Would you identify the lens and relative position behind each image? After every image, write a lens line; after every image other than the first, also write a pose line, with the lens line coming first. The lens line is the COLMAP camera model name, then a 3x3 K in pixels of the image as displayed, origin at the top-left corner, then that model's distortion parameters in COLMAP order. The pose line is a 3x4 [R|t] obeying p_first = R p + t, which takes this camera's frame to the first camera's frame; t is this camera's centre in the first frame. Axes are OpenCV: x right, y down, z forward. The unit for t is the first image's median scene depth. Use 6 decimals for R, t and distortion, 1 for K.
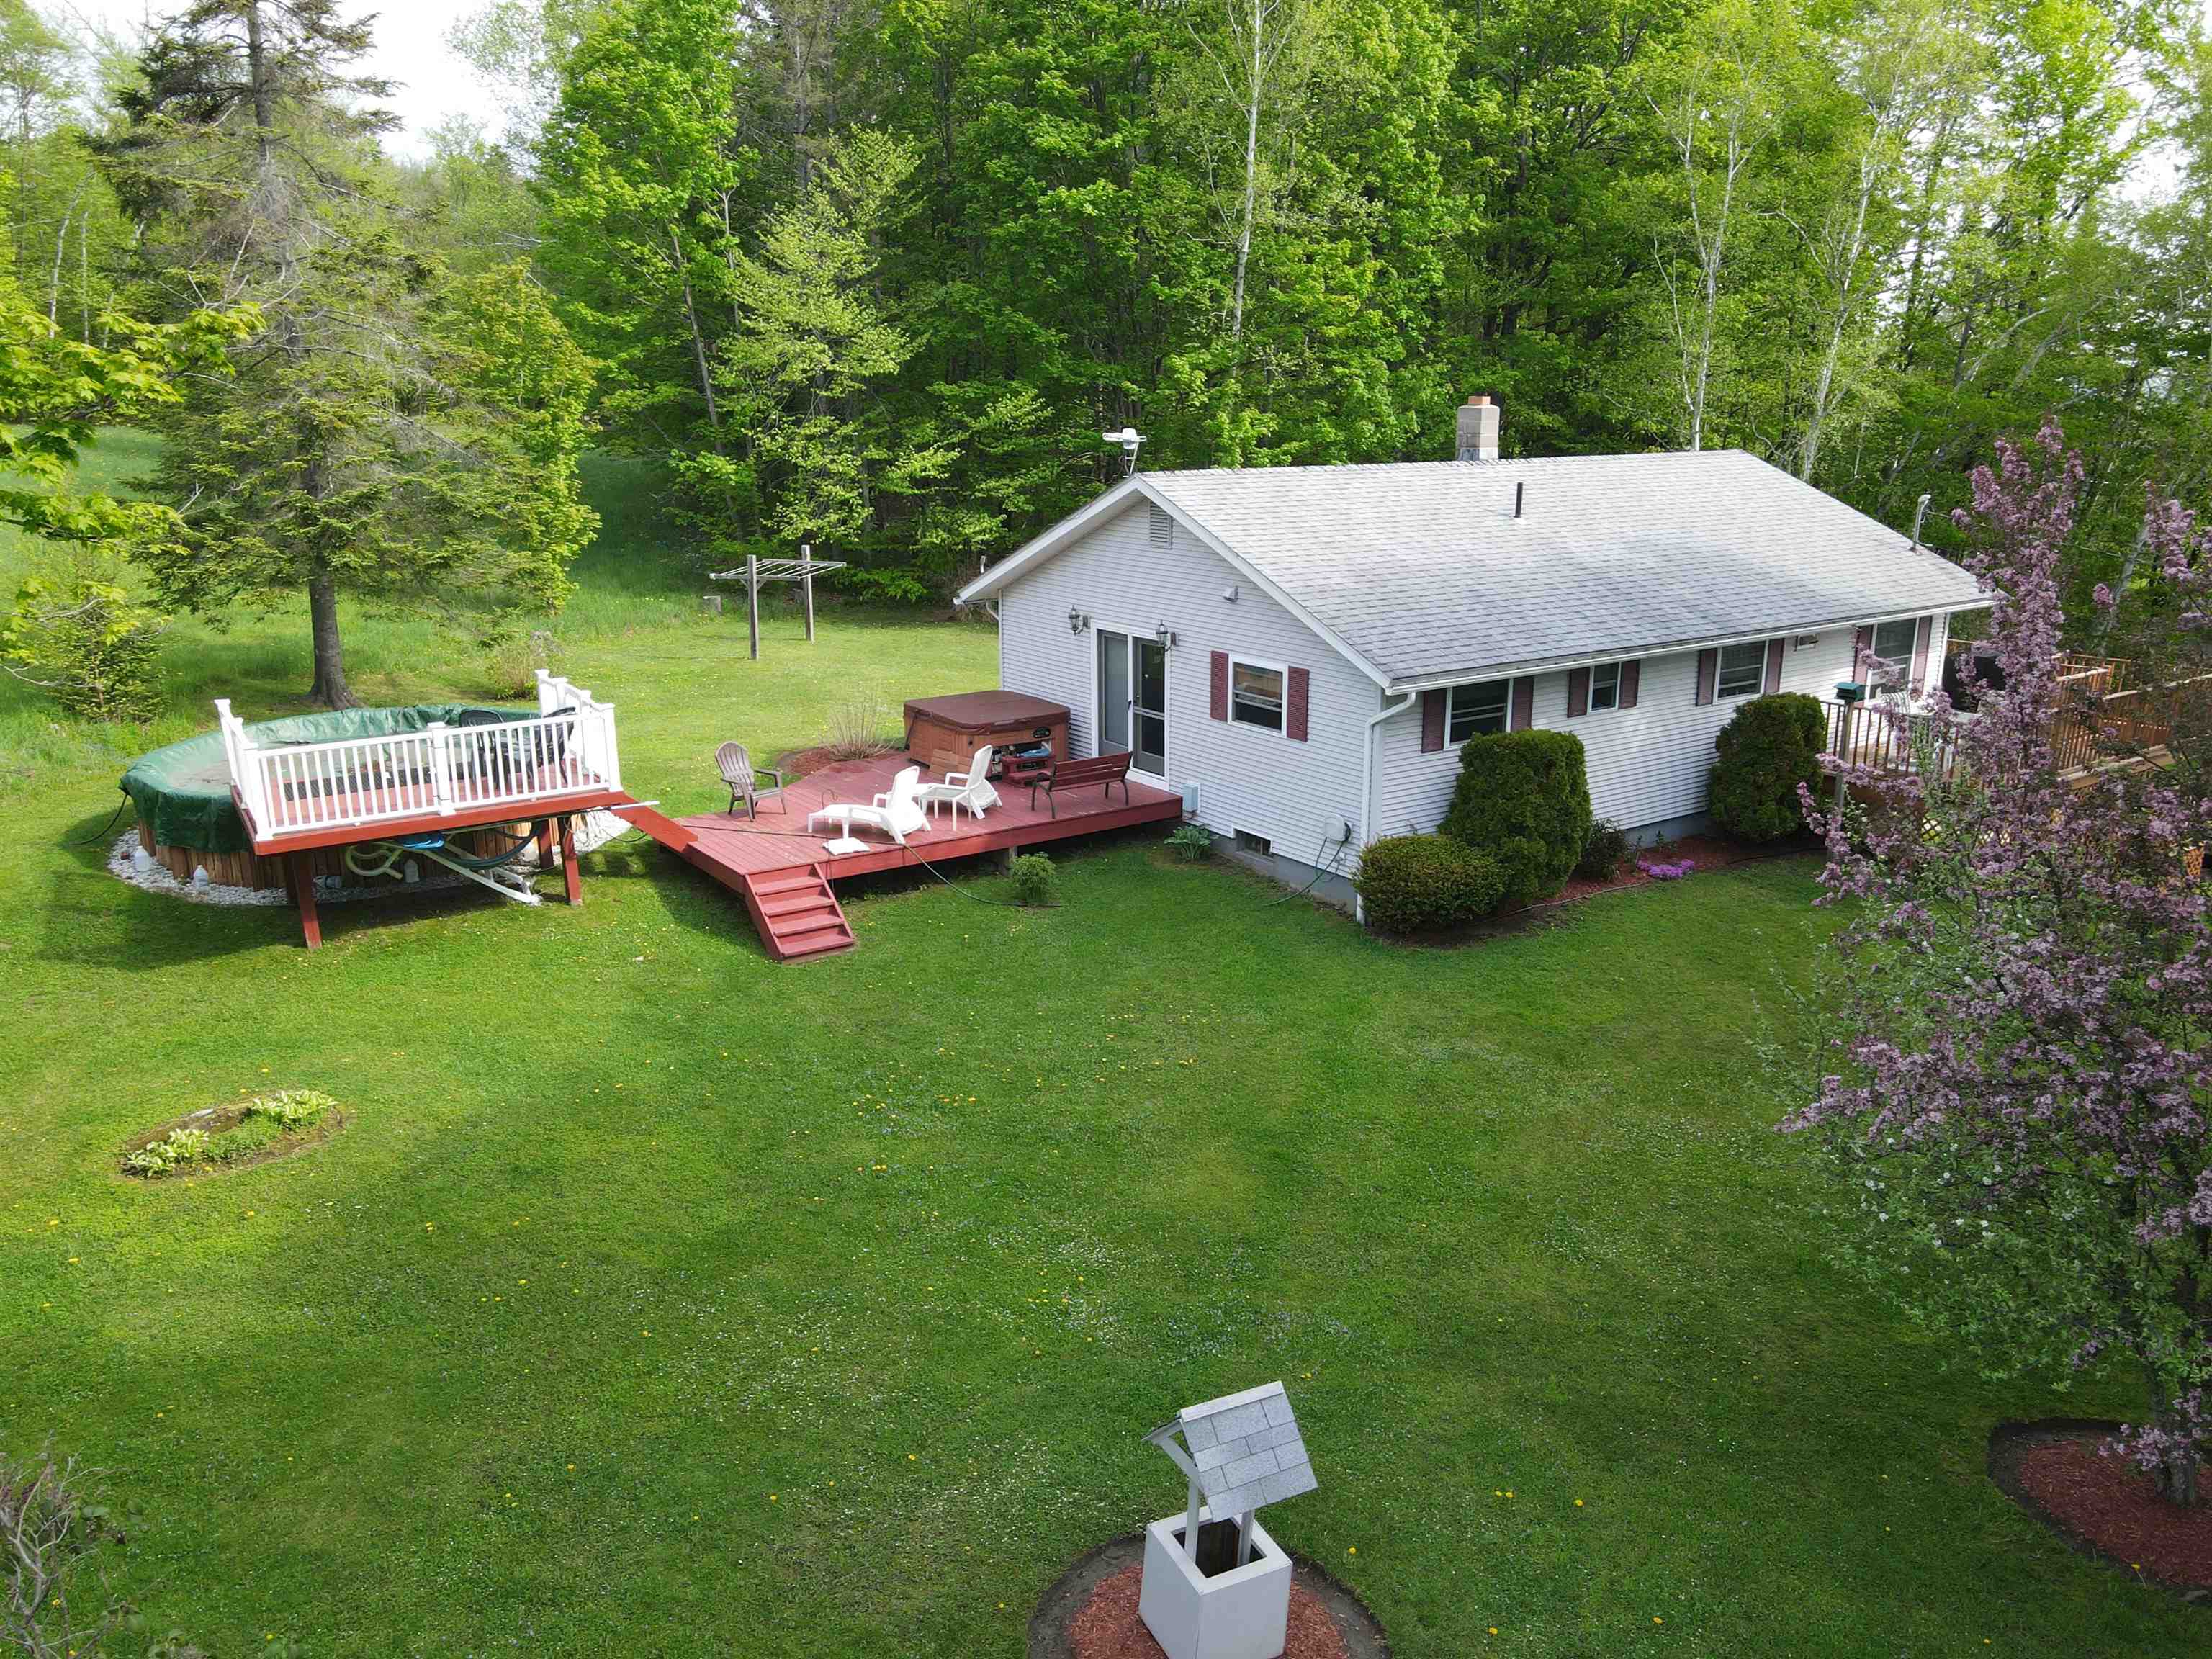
lens RADIAL K [[1625.5, 0, 1086.1], [0, 1625.5, 825.9], [0, 0, 1]] dist [-0.006235, 0.006737]
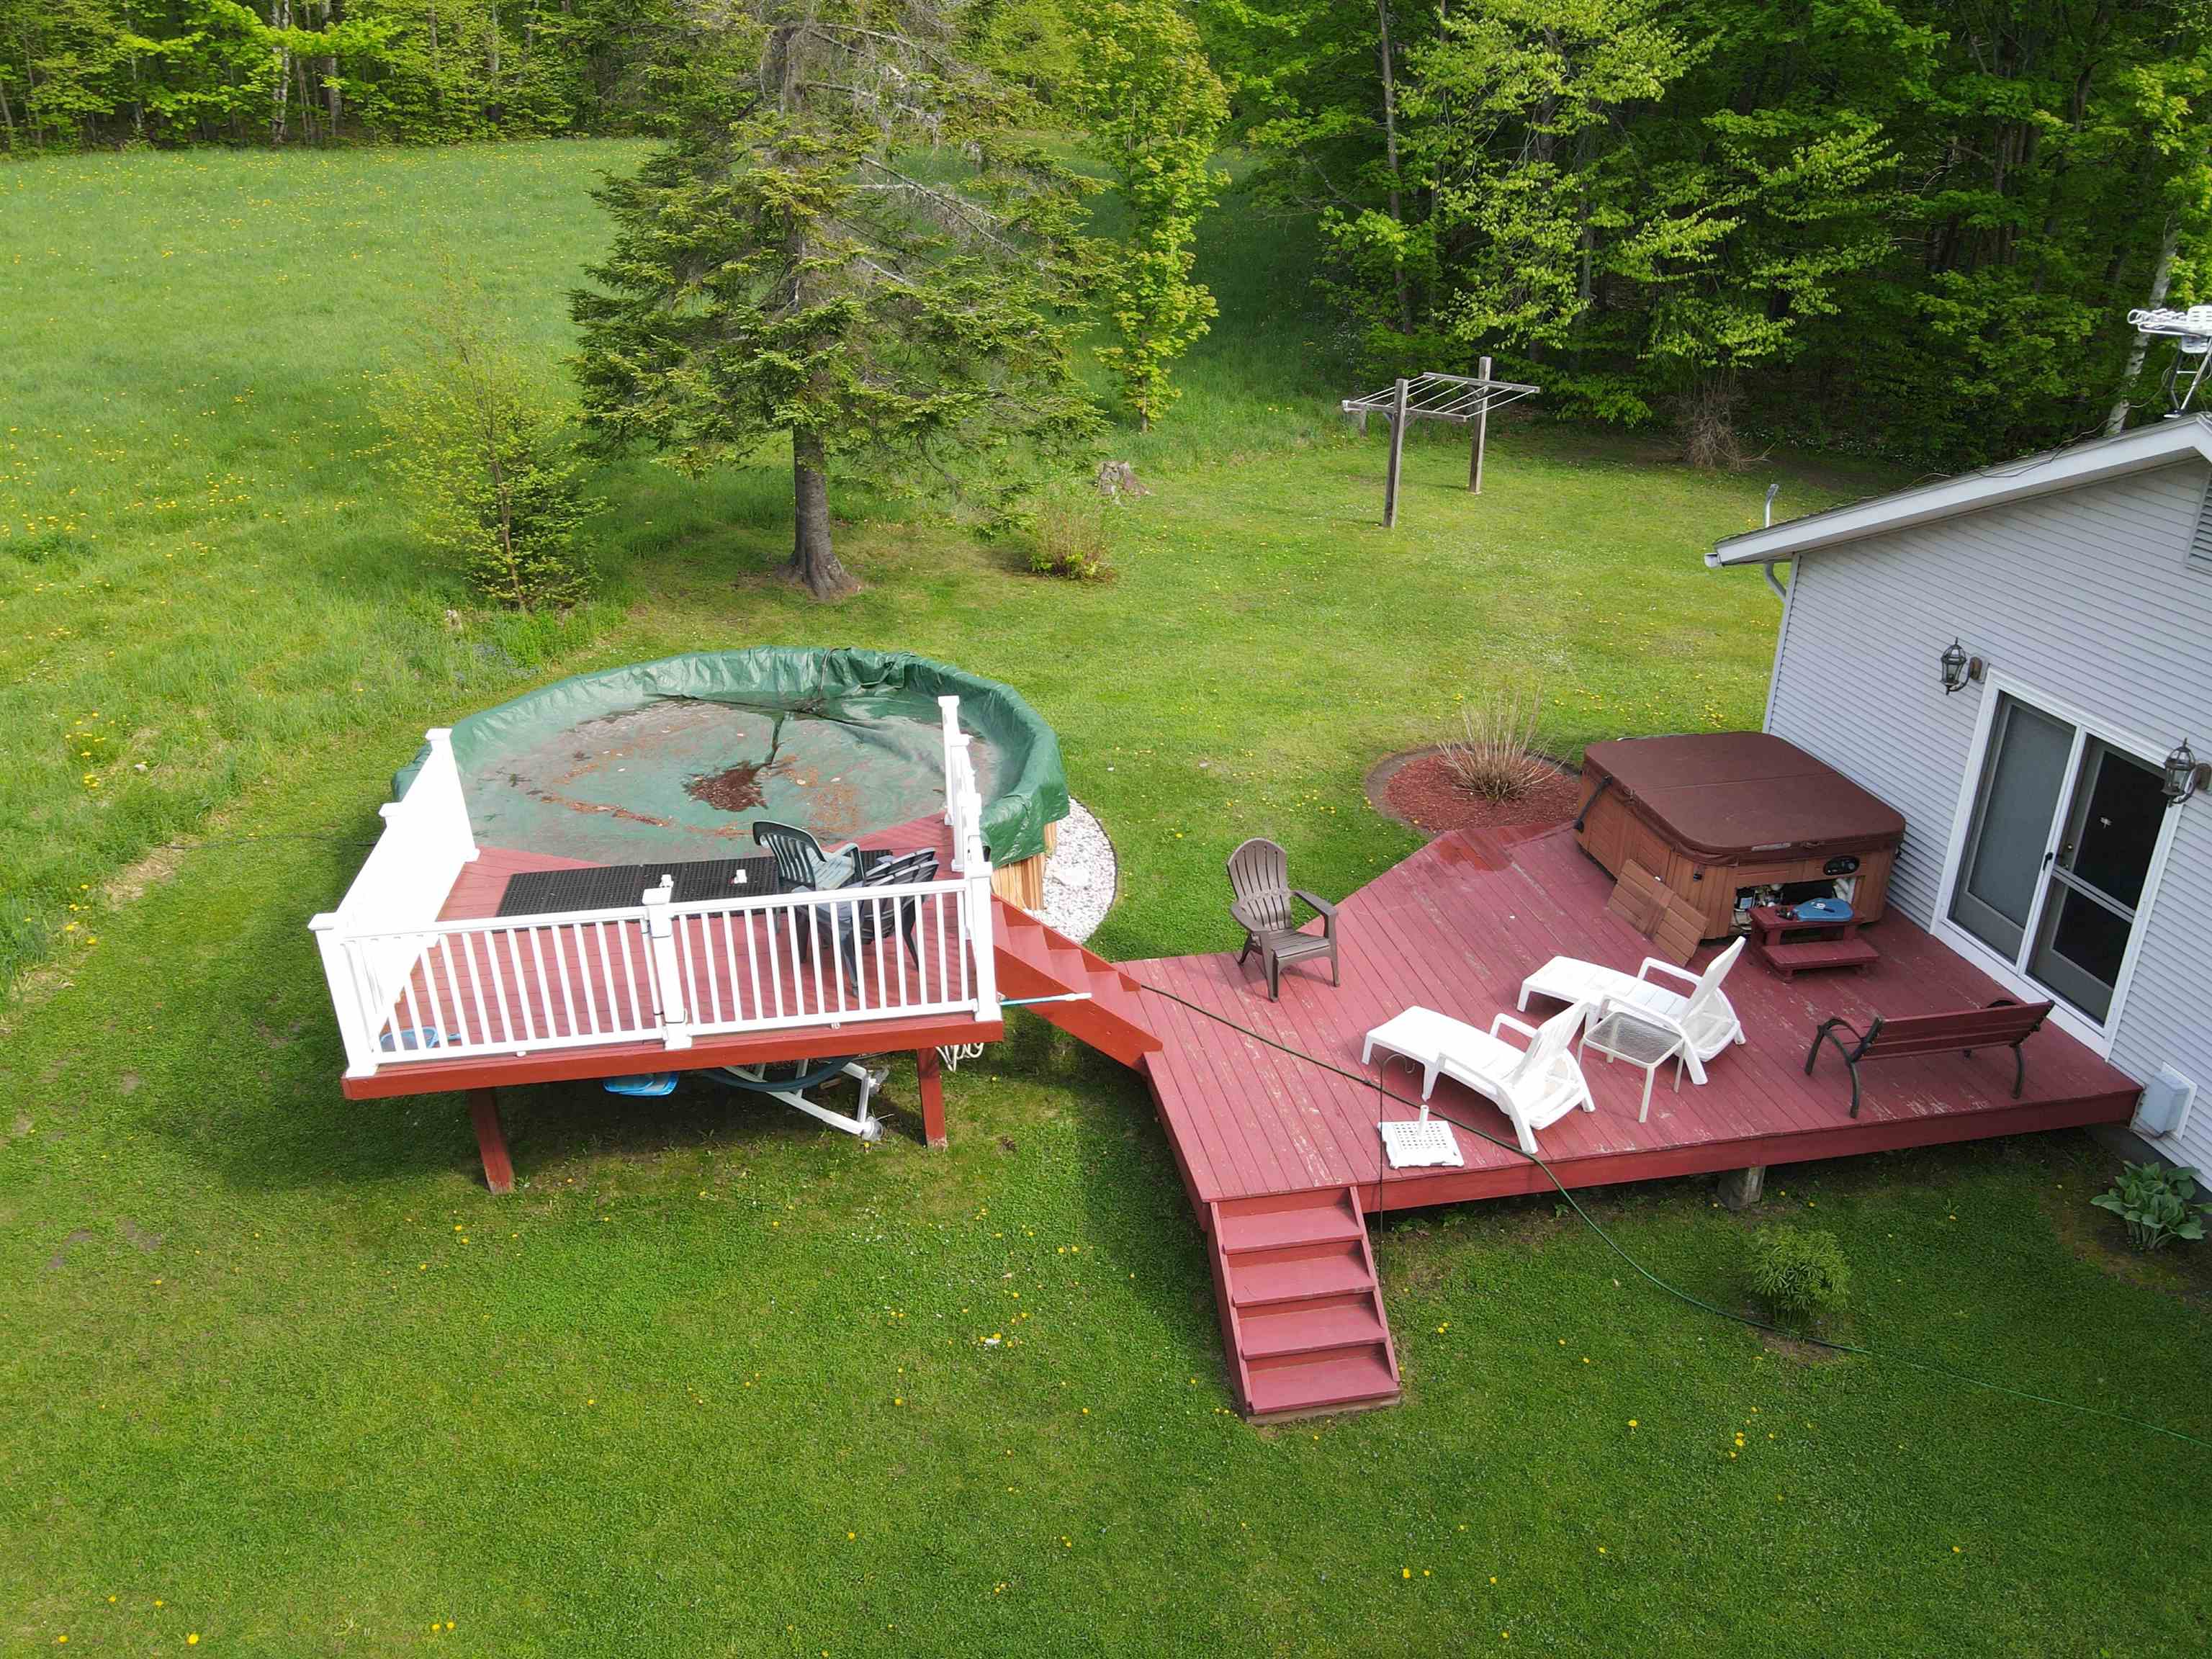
lens RADIAL K [[1625.5, 0, 1086.1], [0, 1625.5, 825.9], [0, 0, 1]] dist [-0.006235, 0.006737]
pose [[0.914032, 0.164017, -0.371004, -0.034757], [-0.098960, 0.977137, 0.188178, -0.087259], [0.393386, -0.135286, 0.909365, 0.253746]]
